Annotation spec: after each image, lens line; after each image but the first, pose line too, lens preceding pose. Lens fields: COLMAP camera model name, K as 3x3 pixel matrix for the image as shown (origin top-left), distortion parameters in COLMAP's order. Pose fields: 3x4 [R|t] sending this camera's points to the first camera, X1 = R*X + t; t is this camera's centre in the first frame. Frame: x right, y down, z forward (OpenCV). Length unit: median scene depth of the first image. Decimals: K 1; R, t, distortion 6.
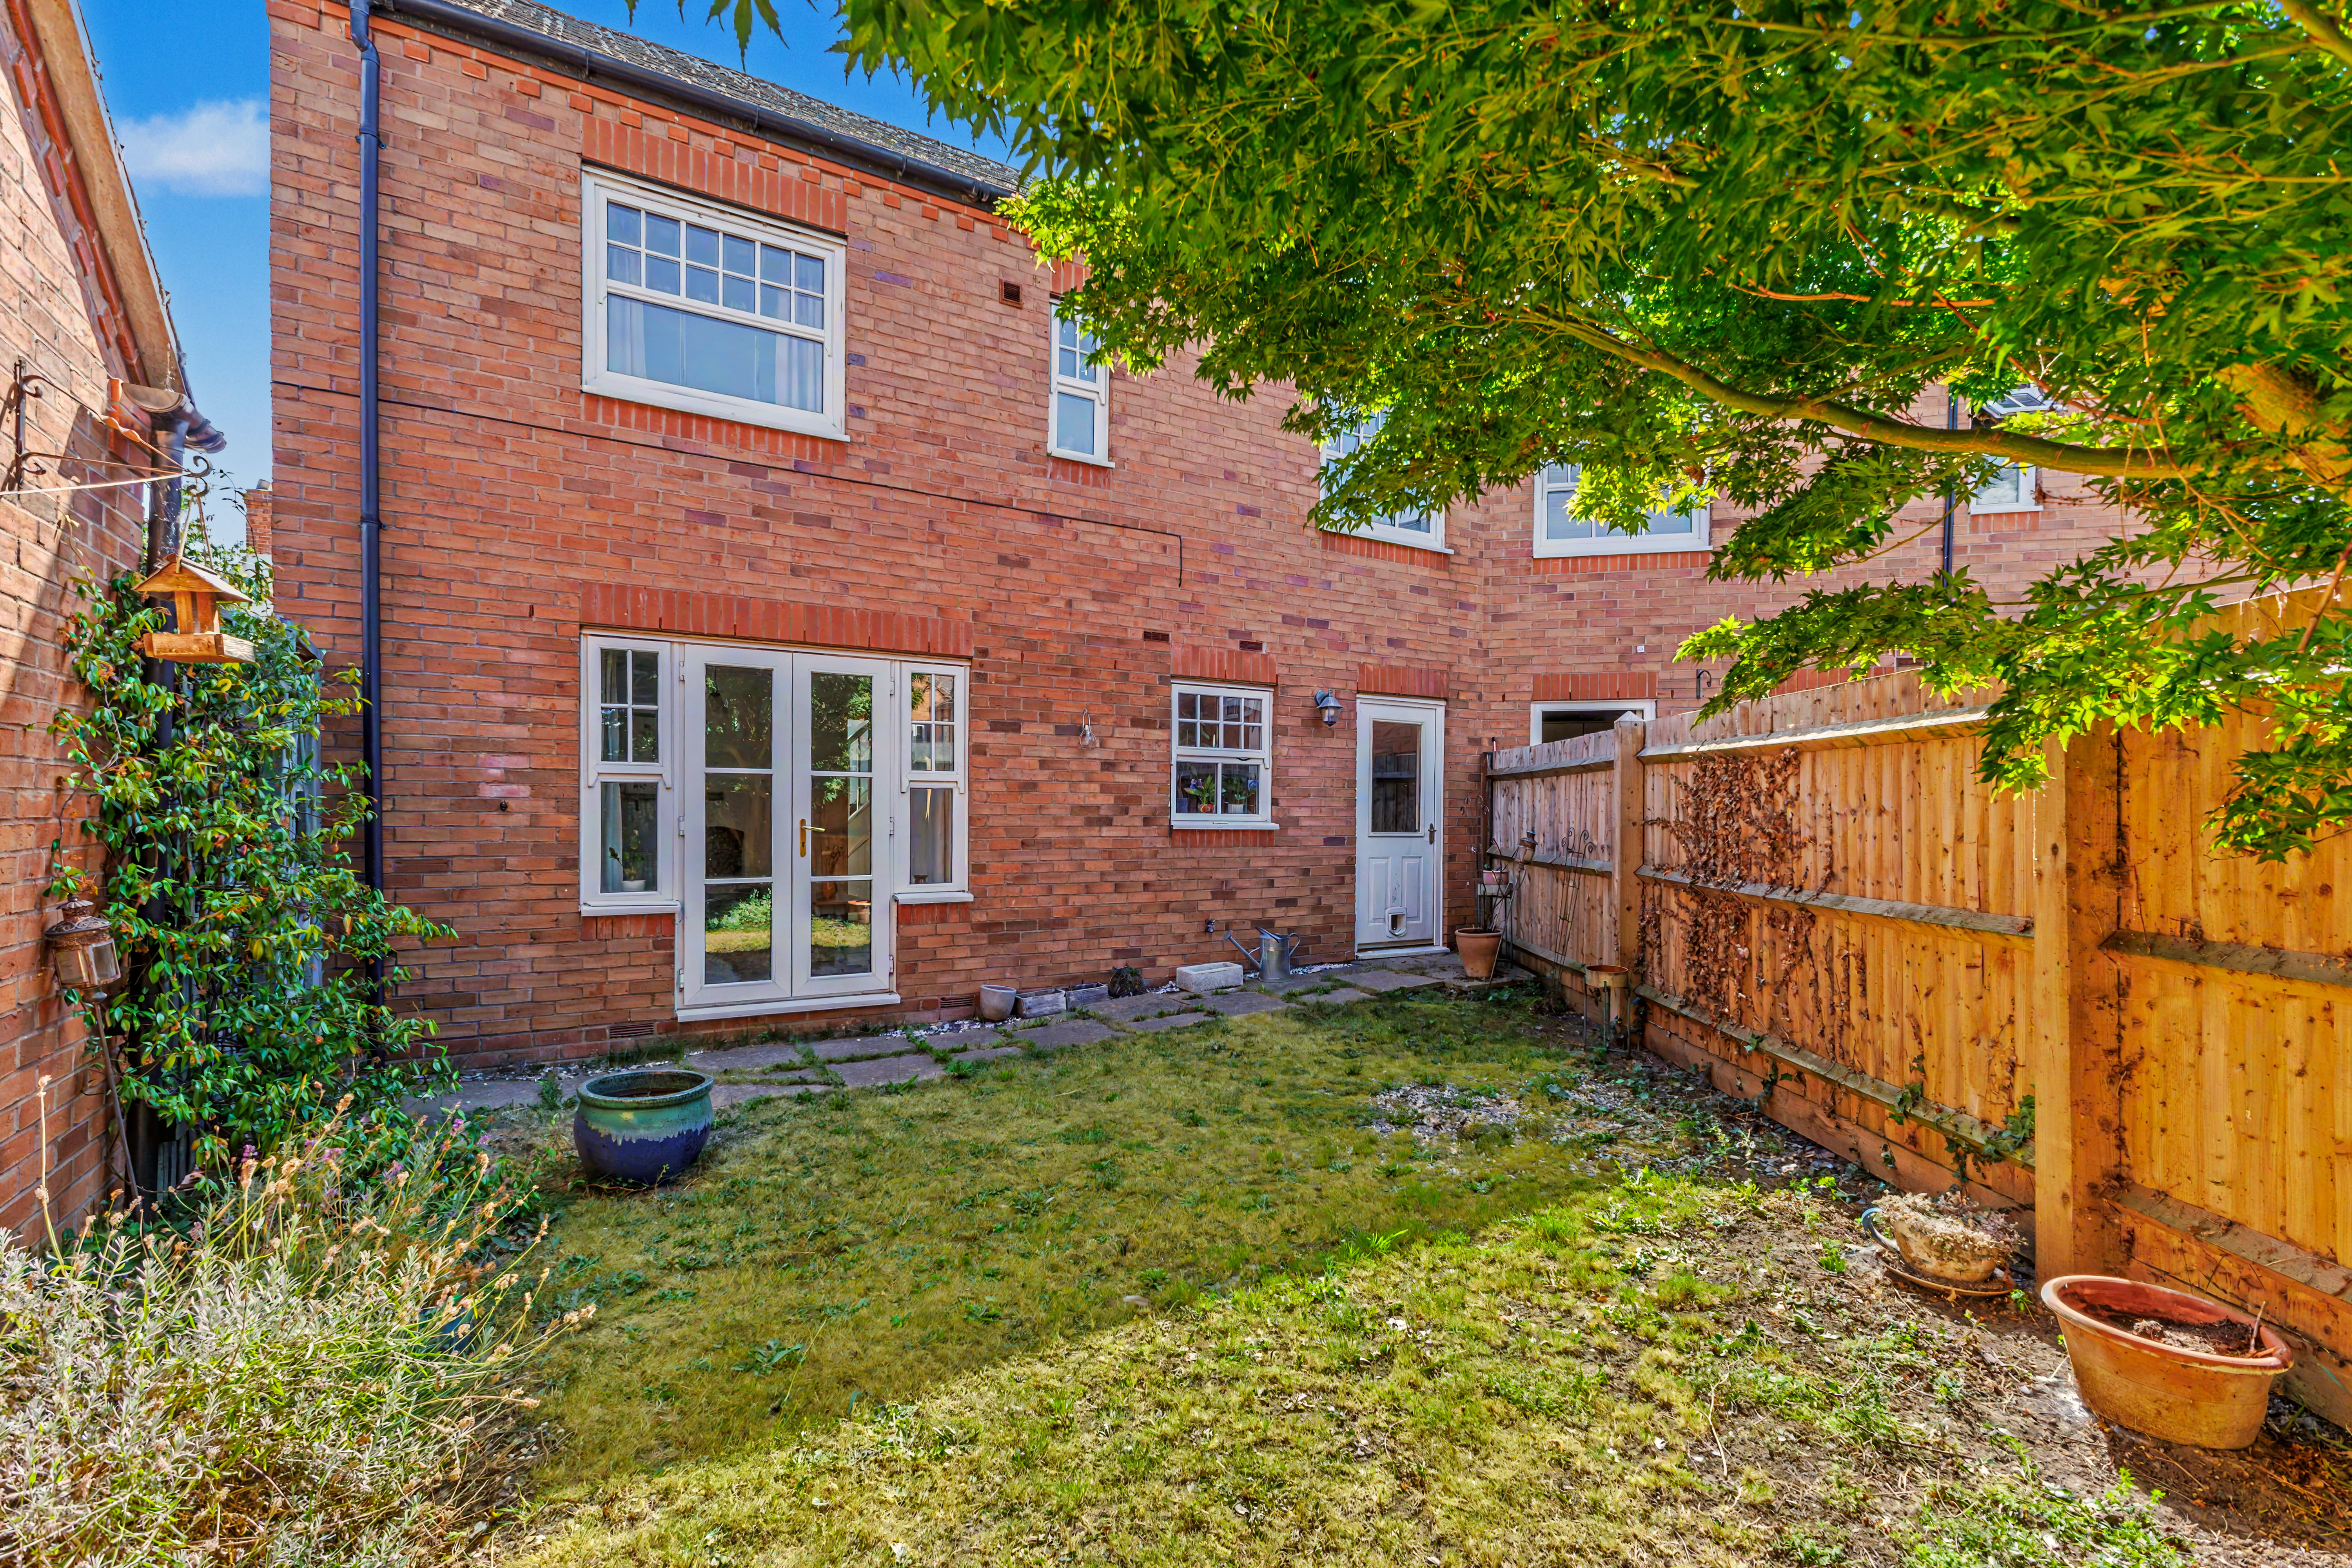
lens RADIAL K [[1043.0, 0, 1175.7], [0, 1043.0, 807.5], [0, 0, 1]] dist [0.000321, 0.000142]
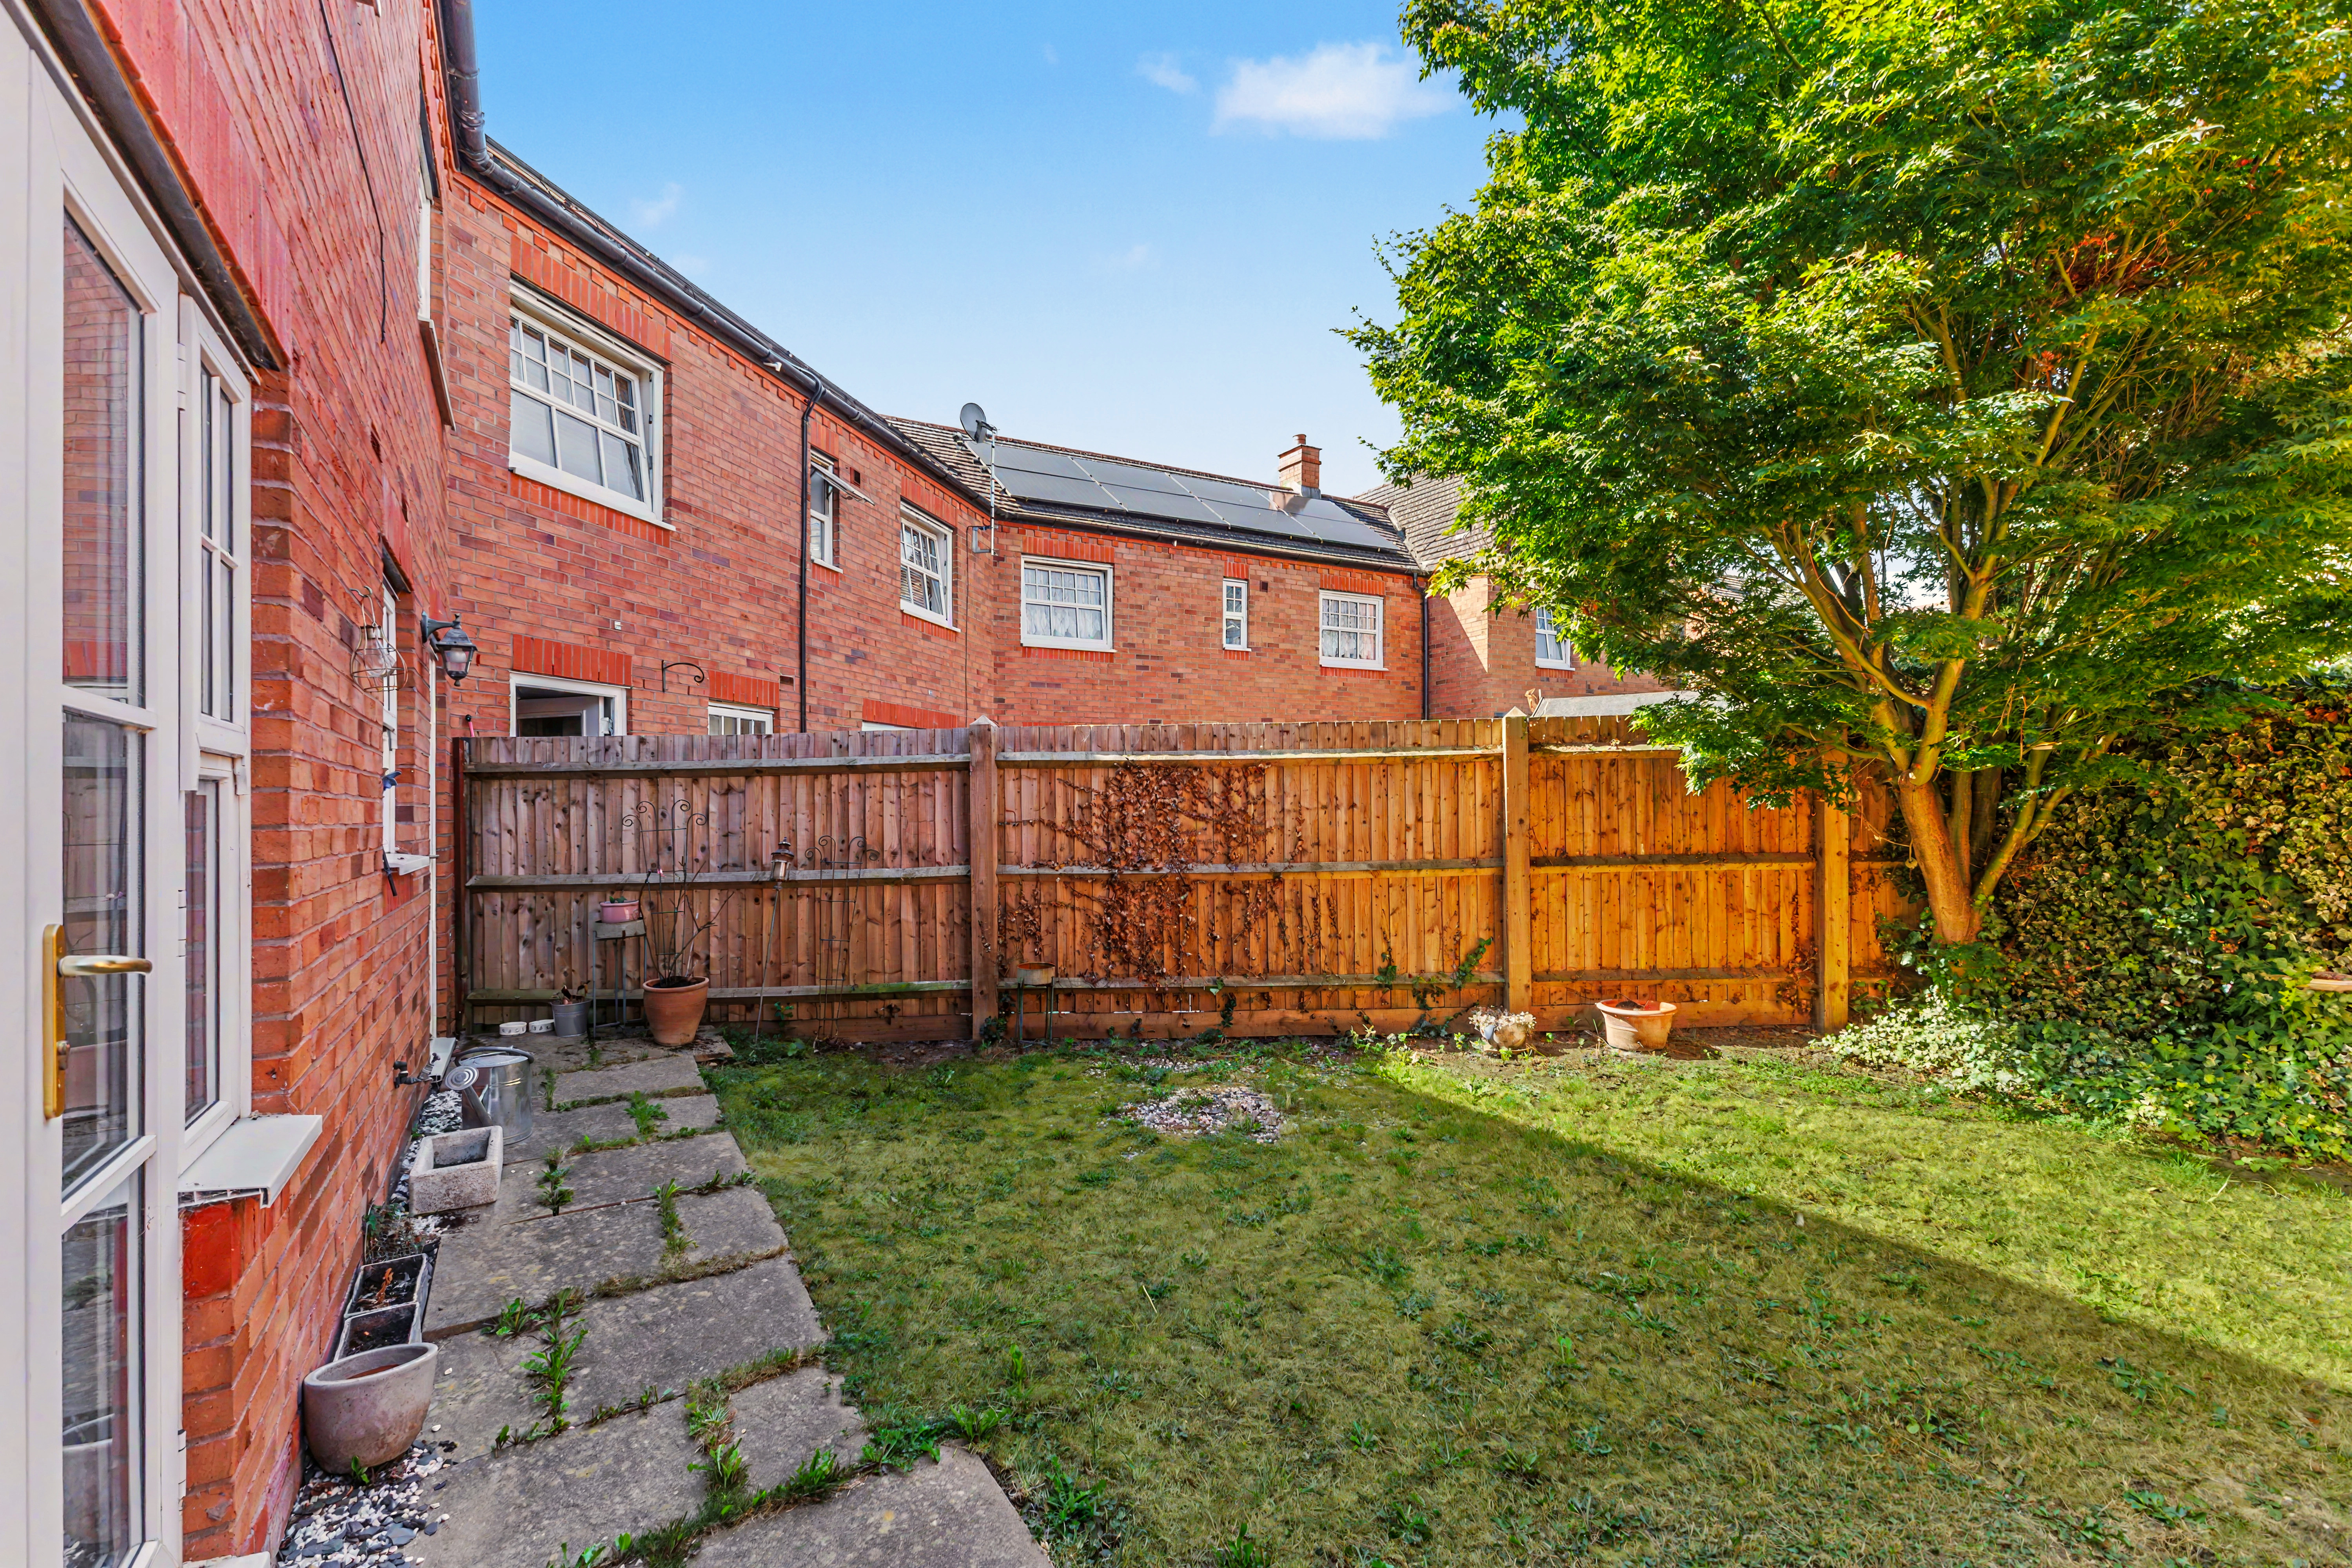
lens RADIAL K [[1043.0, 0, 1175.7], [0, 1043.0, 807.5], [0, 0, 1]] dist [0.000321, 0.000142]
pose [[-0.015881, -0.009024, 0.999833, -0.804452], [0.016409, 0.999822, 0.009285, -0.012113], [-0.999739, 0.016553, -0.015730, 1.143801]]
